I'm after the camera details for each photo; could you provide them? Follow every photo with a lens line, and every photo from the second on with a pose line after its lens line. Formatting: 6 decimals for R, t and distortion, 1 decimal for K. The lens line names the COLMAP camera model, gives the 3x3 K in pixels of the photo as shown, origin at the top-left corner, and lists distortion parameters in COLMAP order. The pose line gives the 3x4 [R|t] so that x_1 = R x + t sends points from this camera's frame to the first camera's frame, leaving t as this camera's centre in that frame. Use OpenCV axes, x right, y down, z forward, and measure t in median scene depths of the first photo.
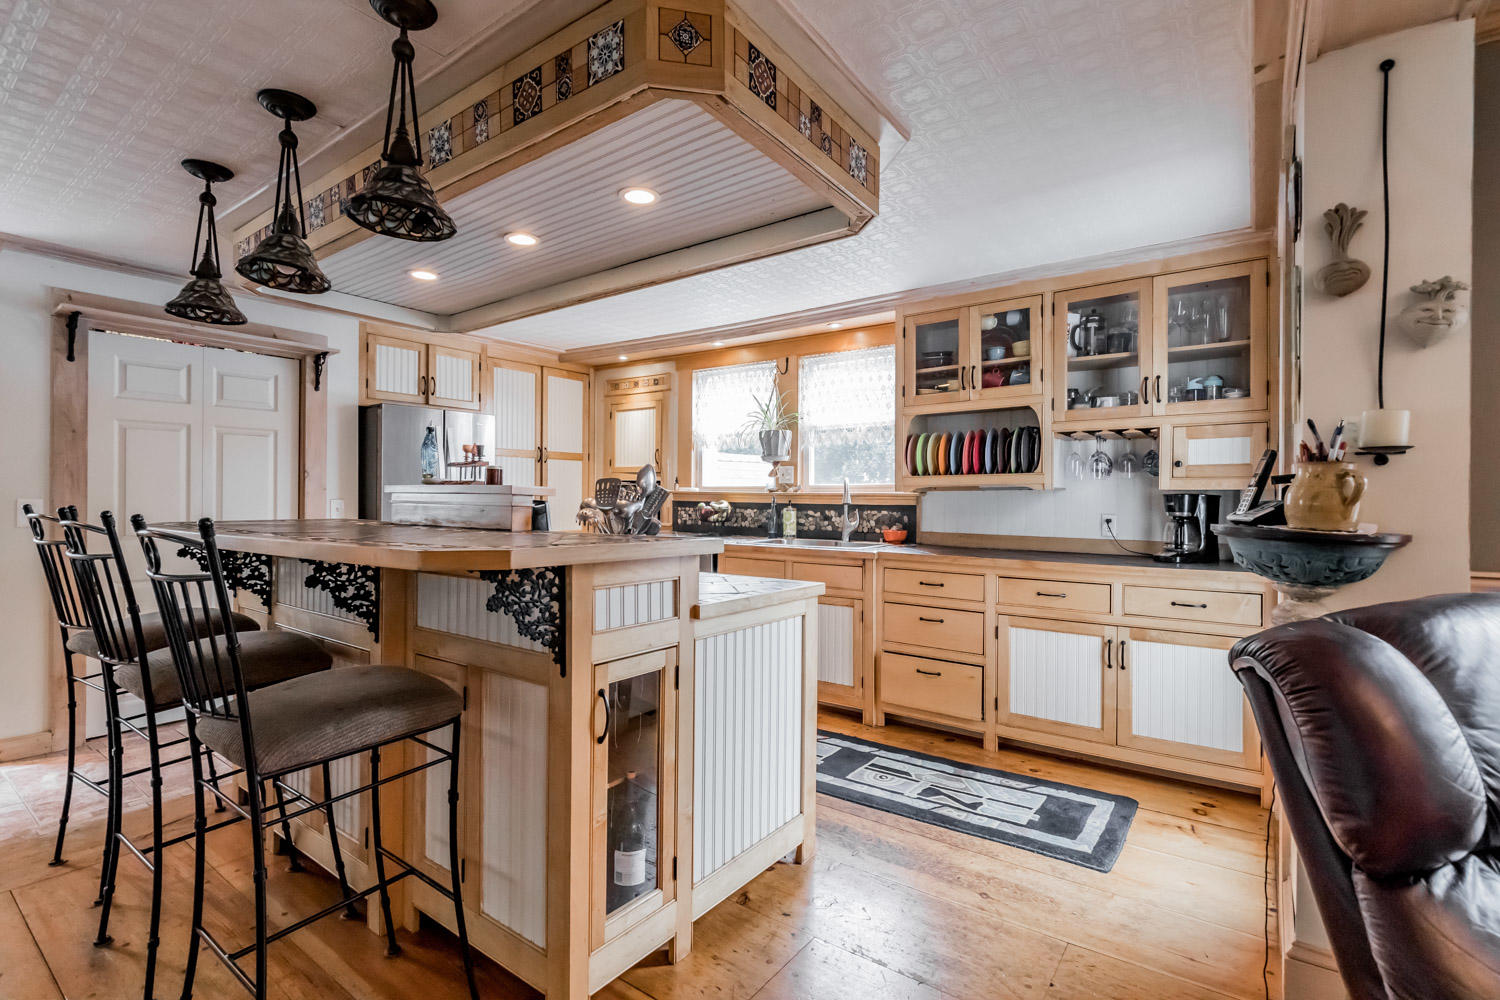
lens RADIAL K [[687.2, 0, 750.0], [0, 687.2, 500.0], [0, 0, 1]] dist [-0.002052, -0.000088]
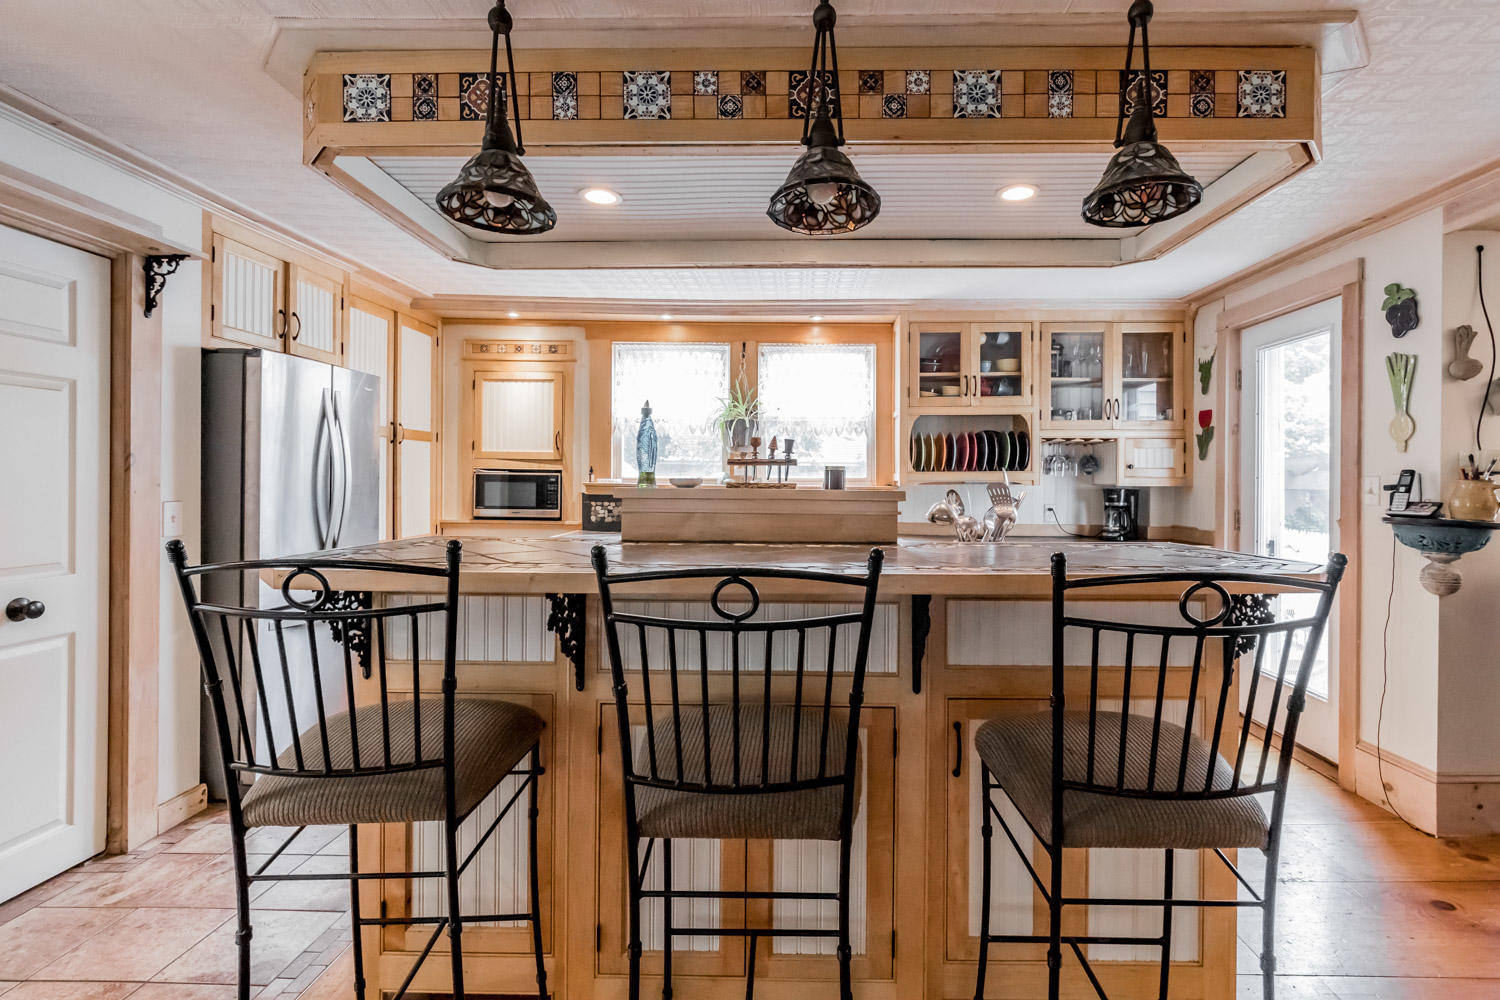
lens RADIAL K [[719.5, 0, 747.6], [0, 719.5, 476.6], [0, 0, 1]] dist [-0.000070, 0.000021]
pose [[0.815352, 0.000156, 0.578965, -0.540839], [0.001449, 0.999996, -0.002310, -0.021387], [-0.578963, 0.002722, 0.815349, 0.200938]]
